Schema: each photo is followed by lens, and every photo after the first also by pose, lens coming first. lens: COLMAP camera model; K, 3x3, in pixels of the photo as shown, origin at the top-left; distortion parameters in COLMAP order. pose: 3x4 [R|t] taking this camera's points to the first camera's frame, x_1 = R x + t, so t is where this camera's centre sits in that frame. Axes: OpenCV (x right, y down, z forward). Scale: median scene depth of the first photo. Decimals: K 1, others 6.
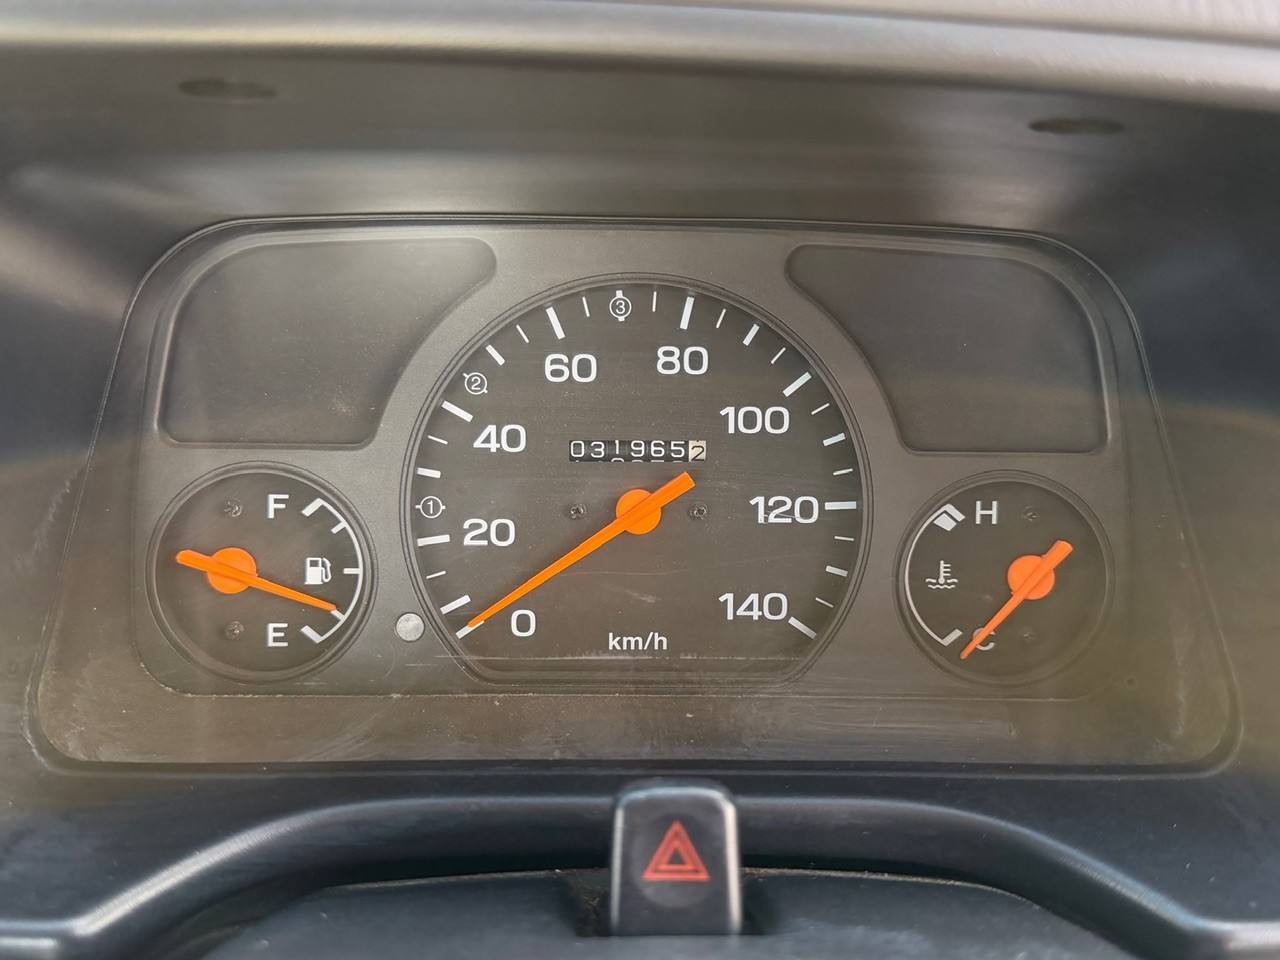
lens RADIAL K [[918.8, 0, 640.8], [0, 918.8, 476.1], [0, 0, 1]] dist [0.036562, -0.045446]
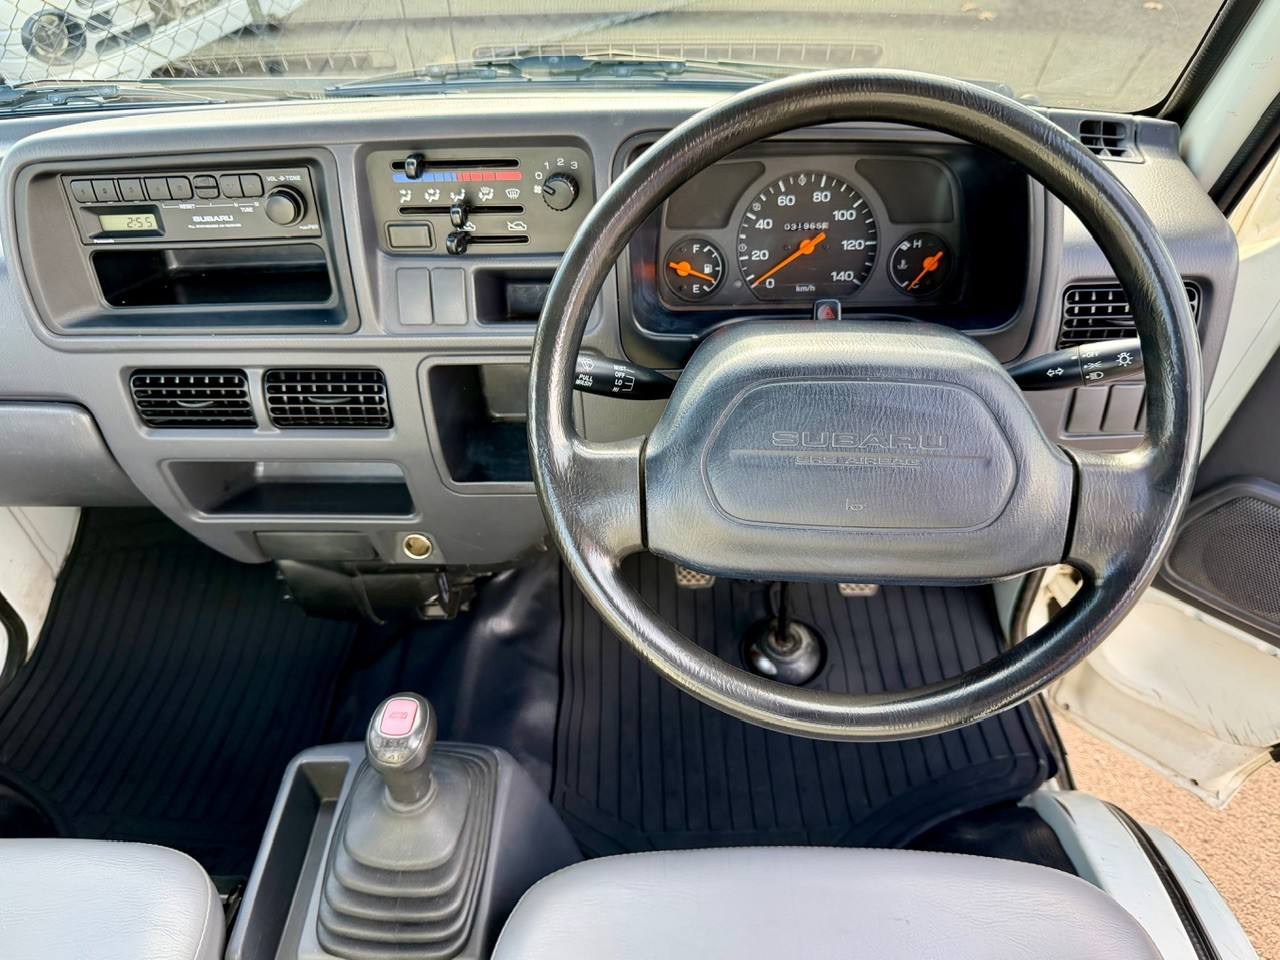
lens RADIAL K [[918.8, 0, 640.3], [0, 918.8, 466.4], [0, 0, 1]] dist [0.036562, -0.045446]
pose [[0.999348, -0.028419, -0.022247, -0.537895], [0.032439, 0.977485, 0.208498, 0.100457], [0.015821, -0.209084, 0.977770, -2.328958]]
